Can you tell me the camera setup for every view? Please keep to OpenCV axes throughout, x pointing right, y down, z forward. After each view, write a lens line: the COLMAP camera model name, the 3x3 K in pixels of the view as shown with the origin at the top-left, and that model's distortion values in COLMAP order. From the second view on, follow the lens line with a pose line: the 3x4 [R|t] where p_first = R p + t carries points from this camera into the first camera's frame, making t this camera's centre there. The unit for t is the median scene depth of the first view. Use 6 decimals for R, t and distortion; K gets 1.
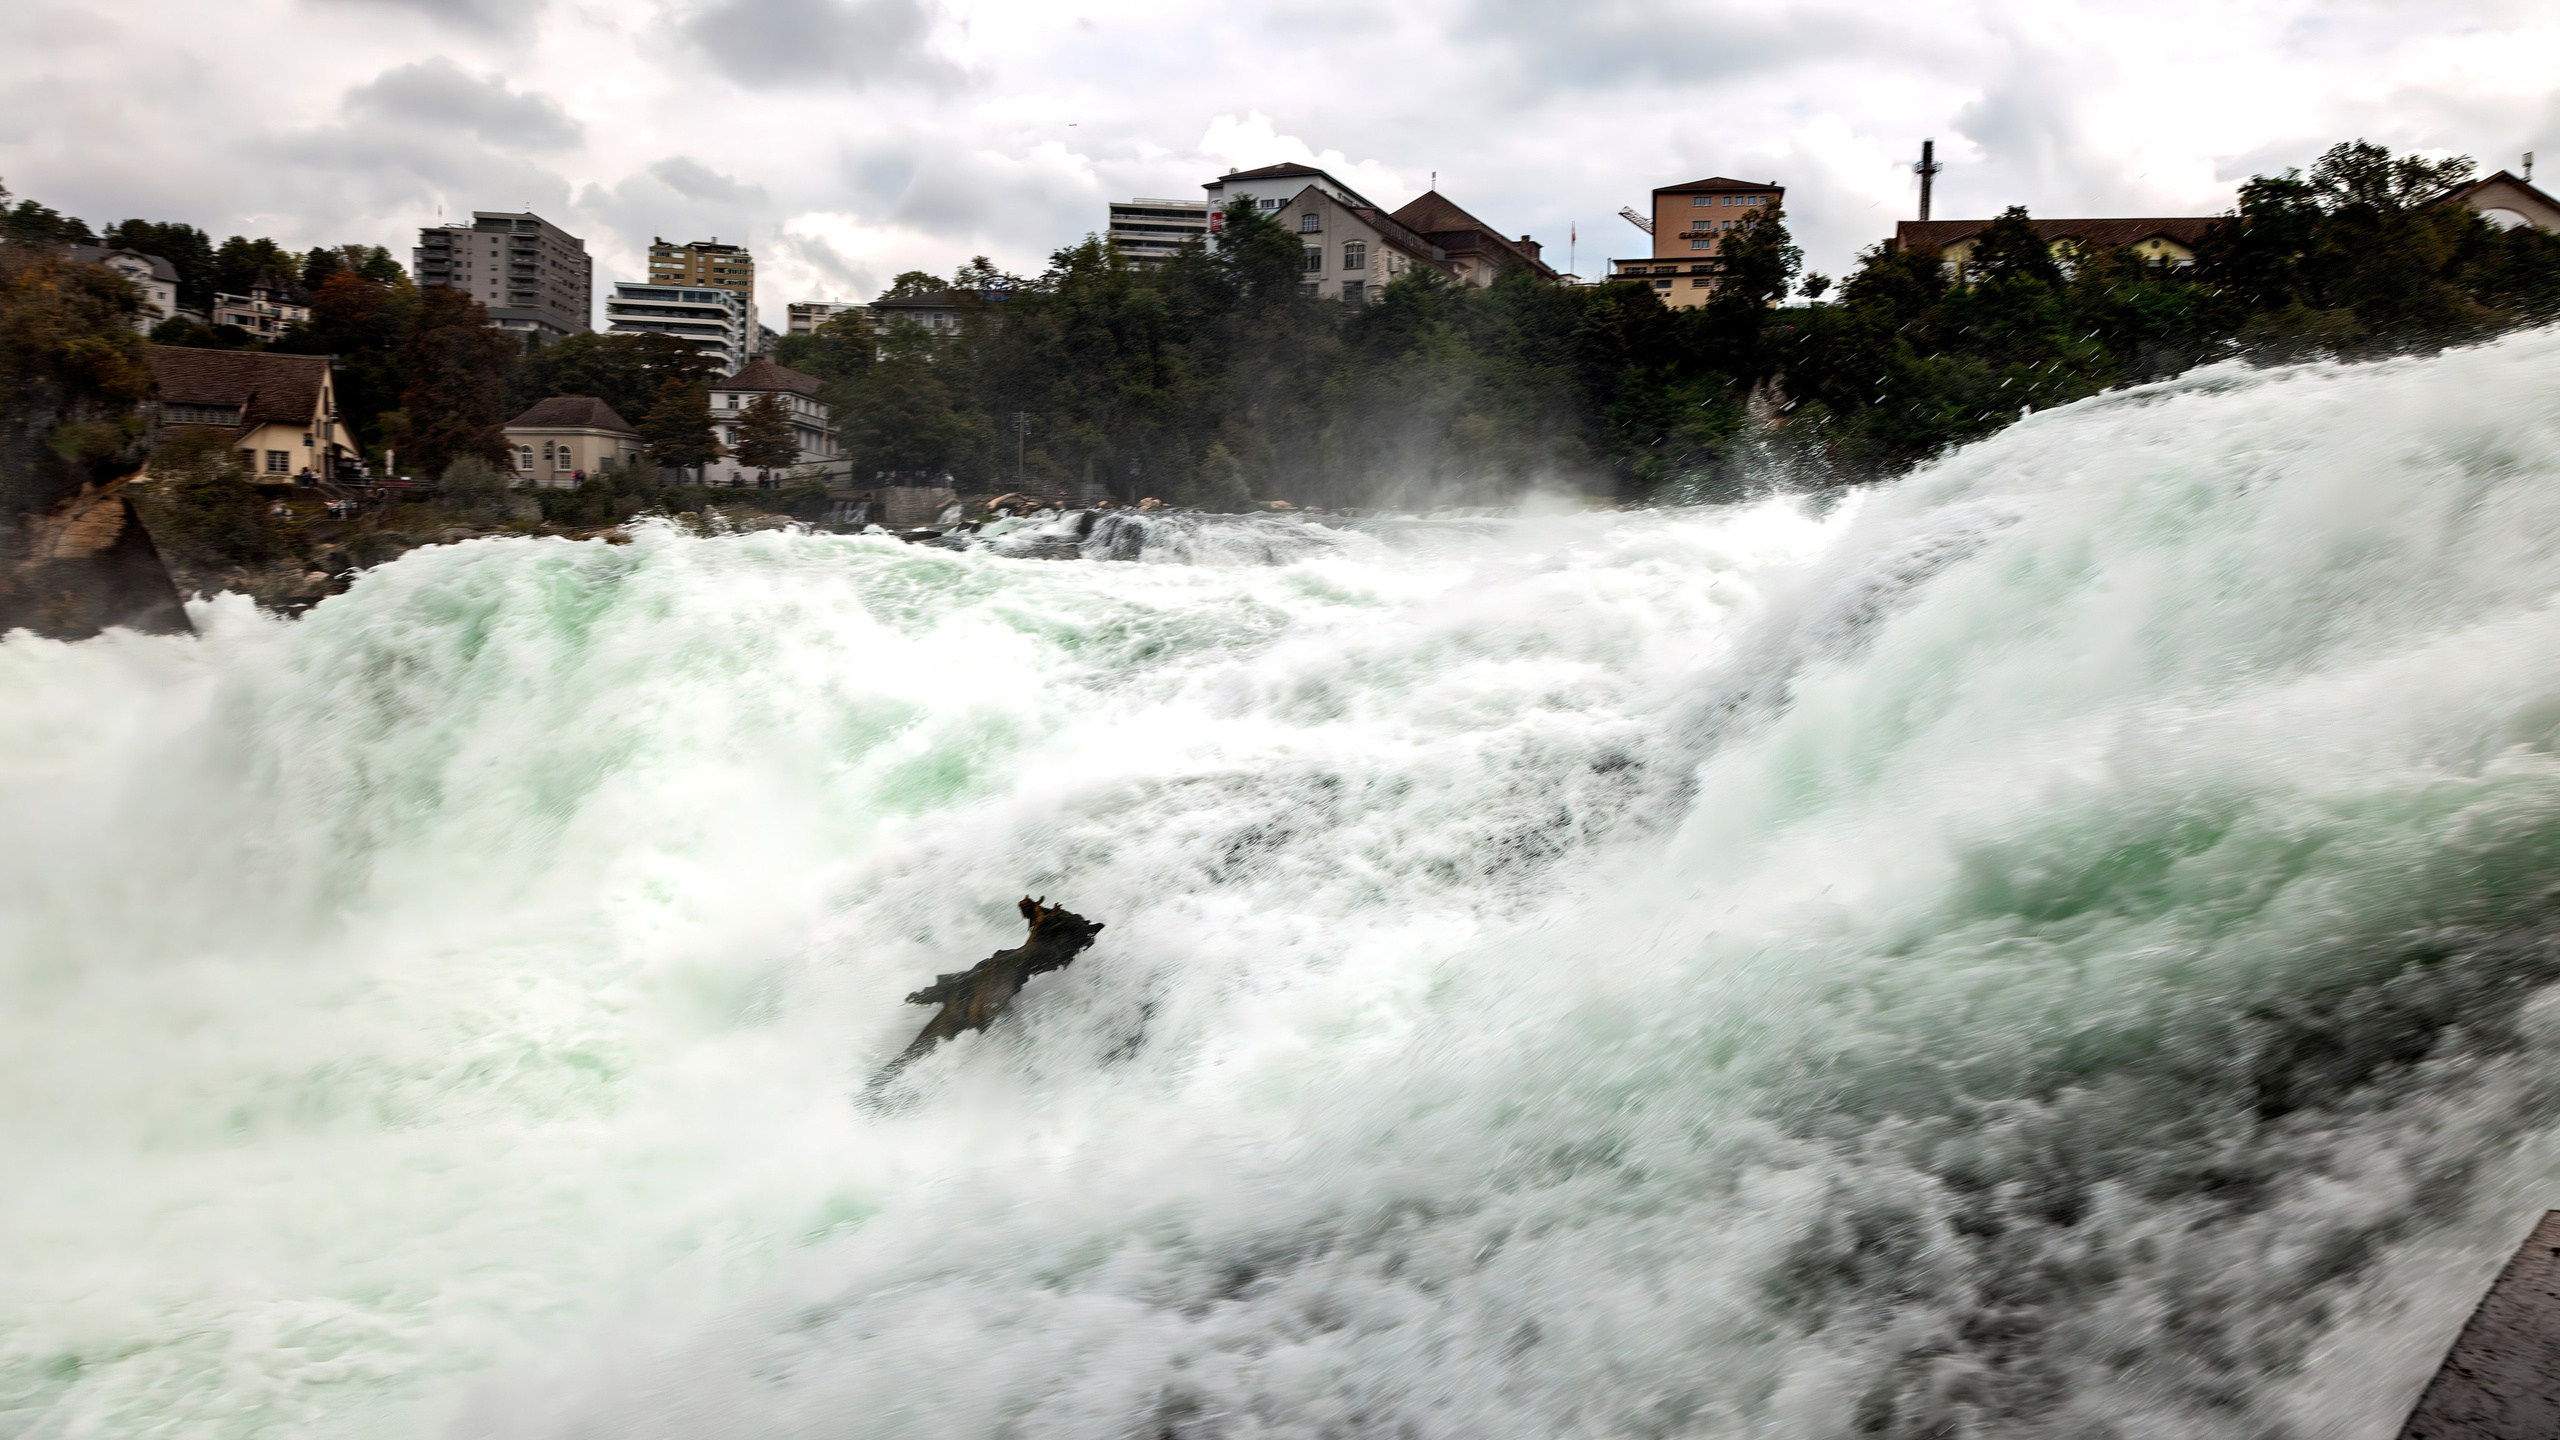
lens RADIAL K [[1700.2, 0, 1297.9], [0, 1700.2, 634.5], [0, 0, 1]] dist [0.018709, 0.001953]
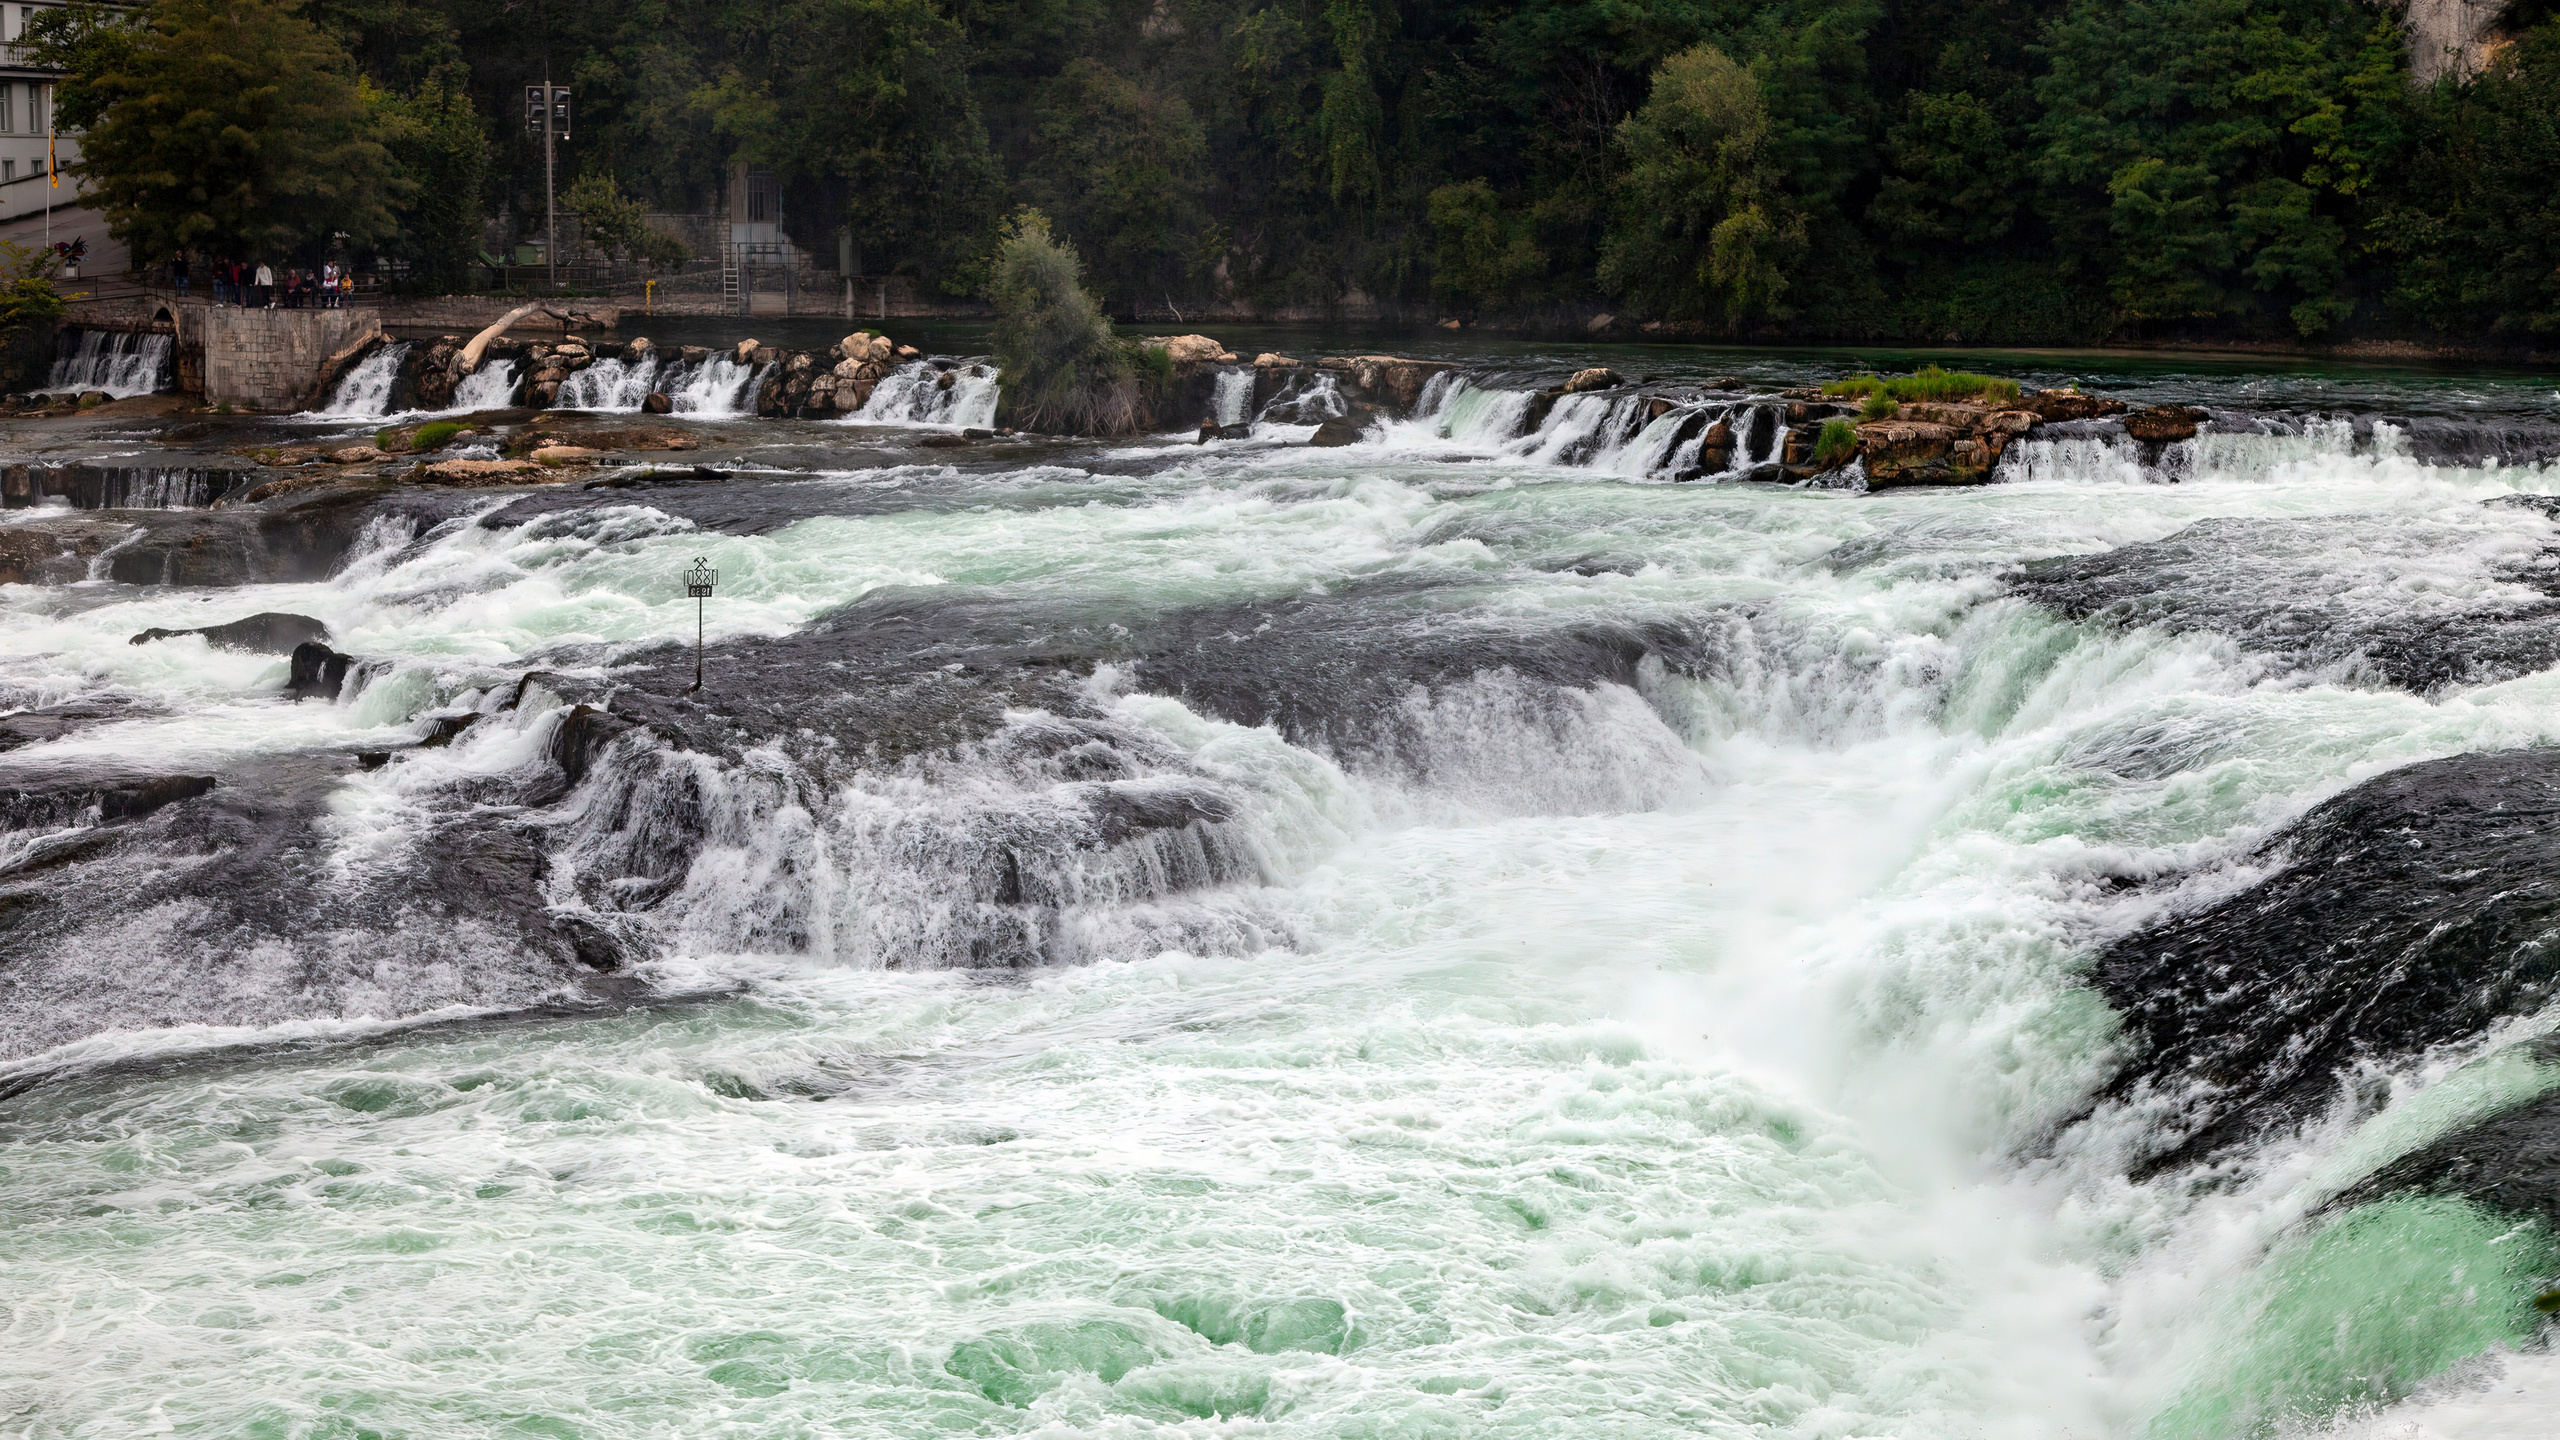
lens RADIAL K [[4246.1, 0, 1290.3], [0, 4246.1, 781.3], [0, 0, 1]] dist [0.059214, -0.112619]
pose [[0.999497, -0.012788, -0.029008, 0.038953], [0.016262, 0.992289, 0.122873, -0.095087], [0.027213, -0.123283, 0.991998, 0.007029]]
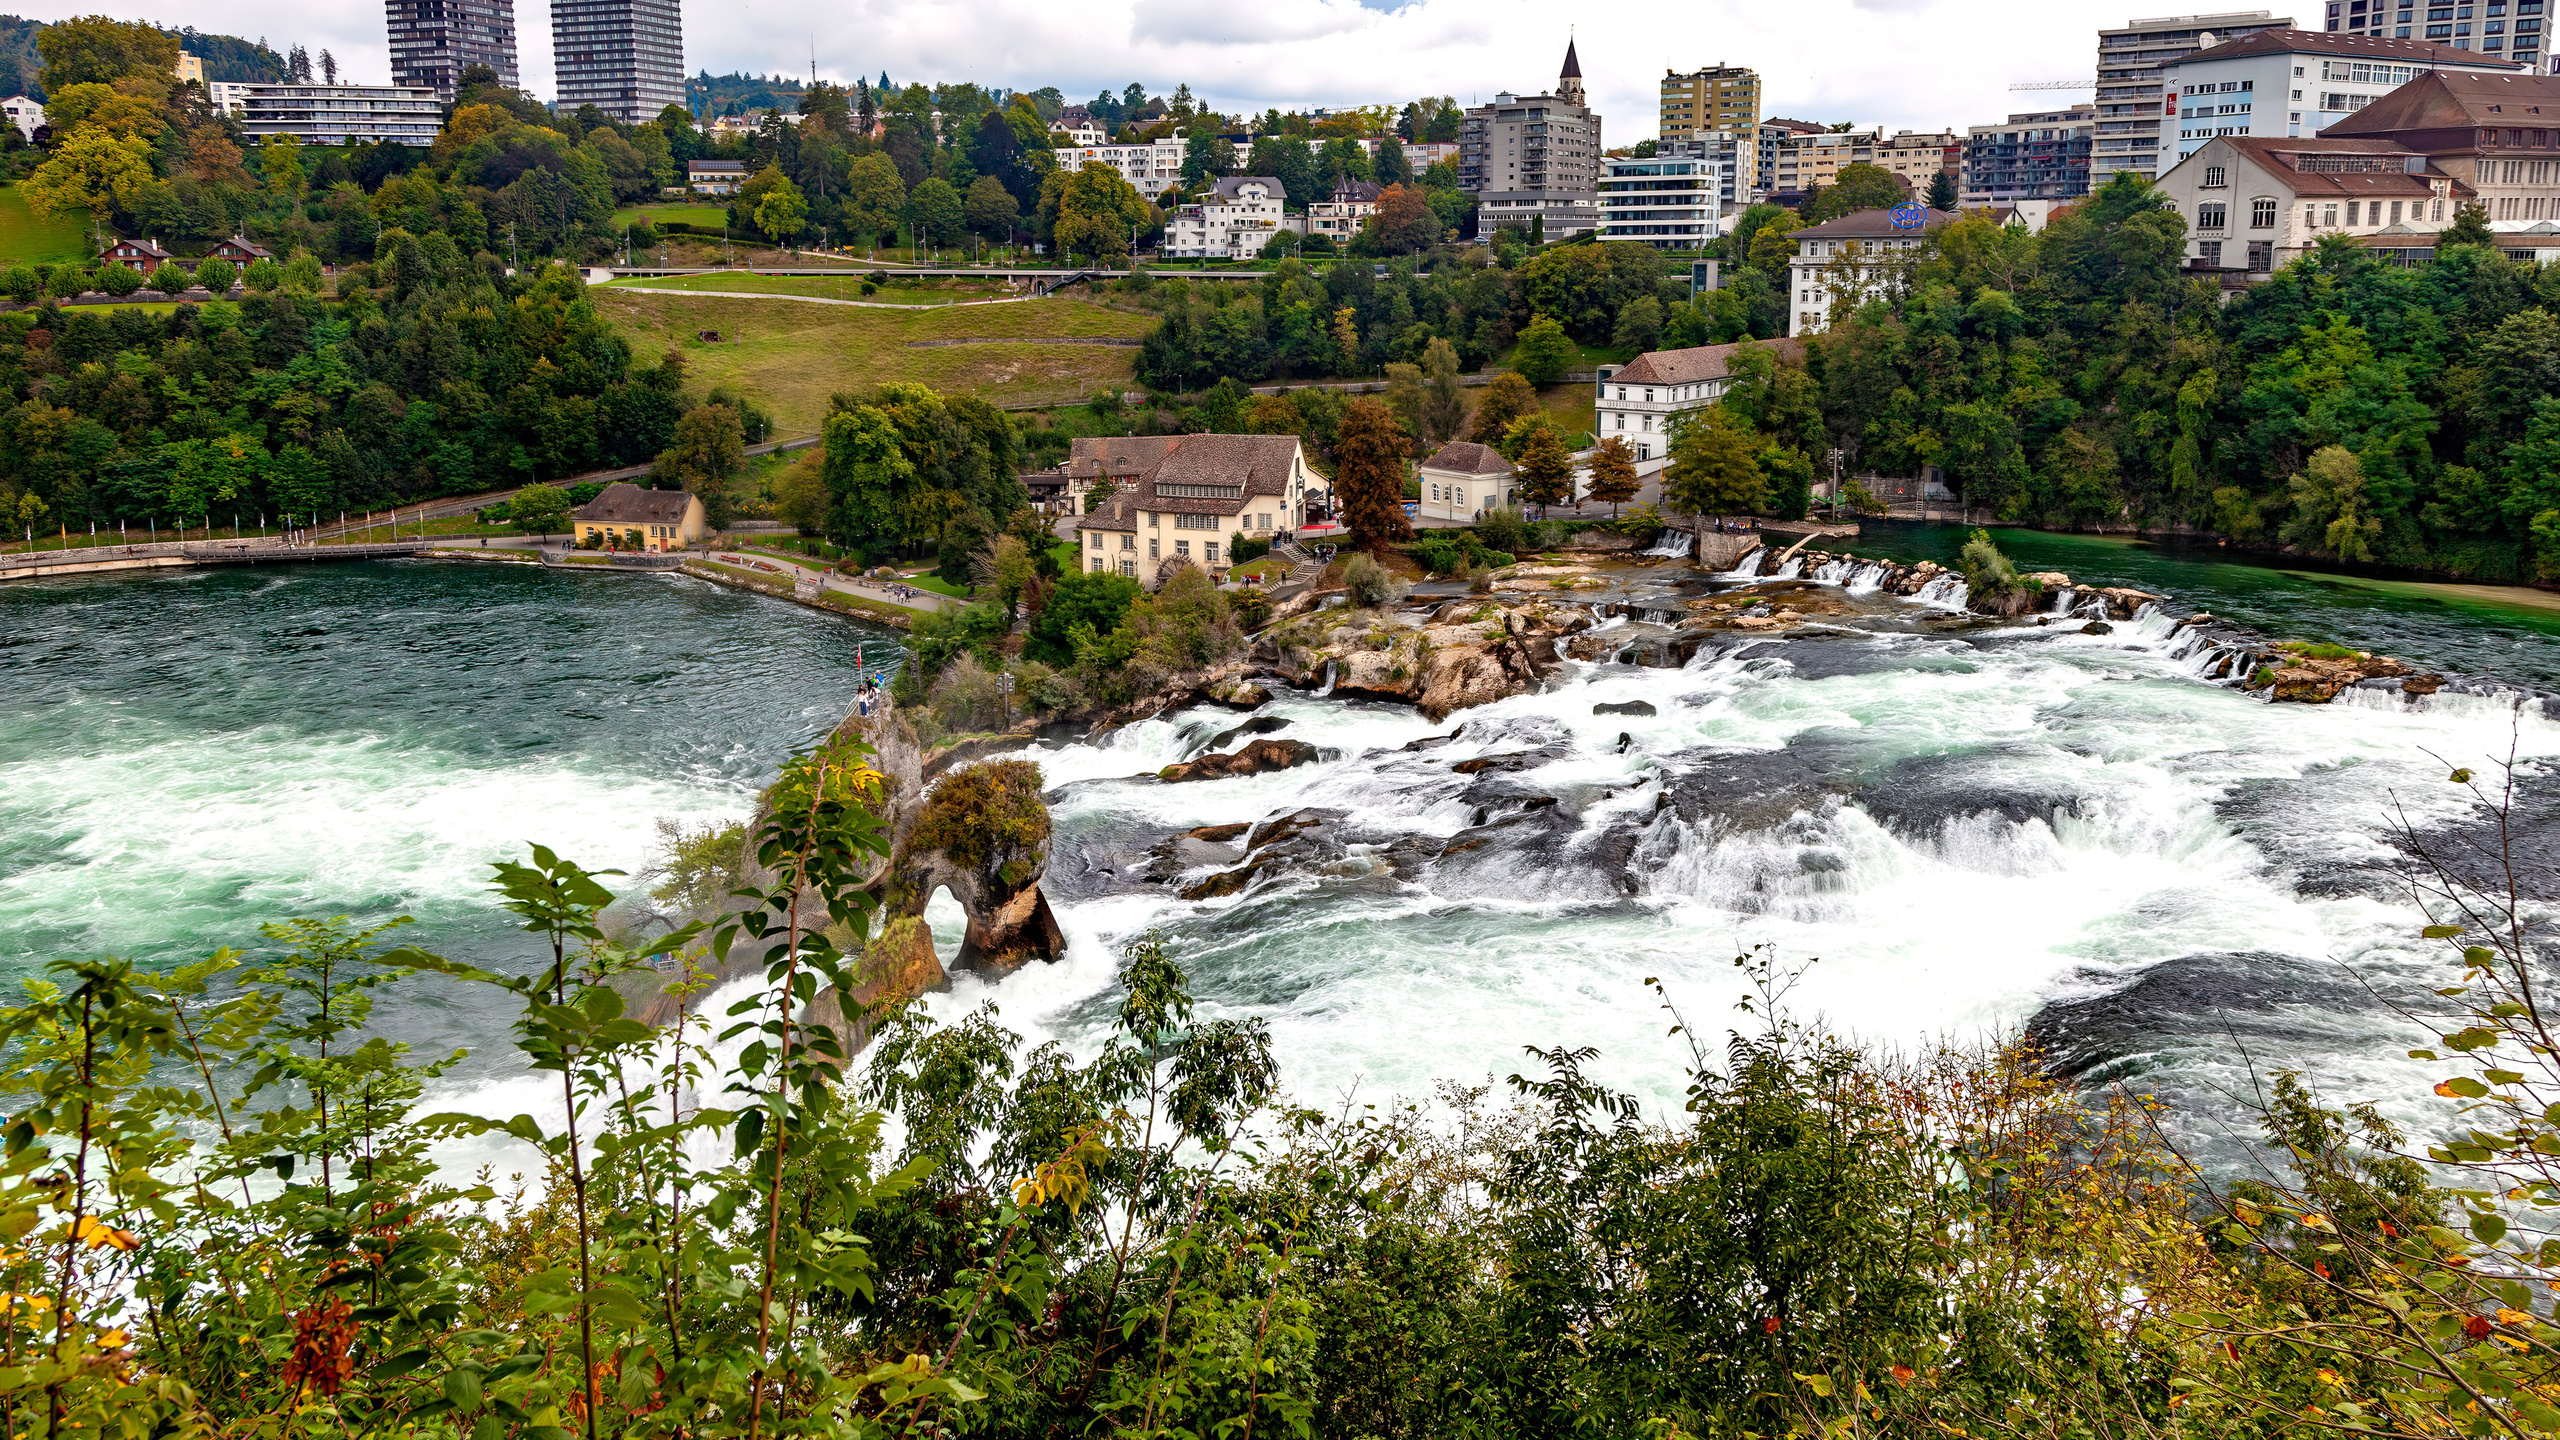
lens RADIAL K [[1743.4, 0, 1300.3], [0, 1743.4, 533.4], [0, 0, 1]] dist [0.011401, 0.003002]
pose [[0.815996, 0.060979, -0.574832, 0.221301], [0.015130, 0.991827, 0.126691, -0.240825], [0.577859, -0.112076, 0.808405, -0.122978]]
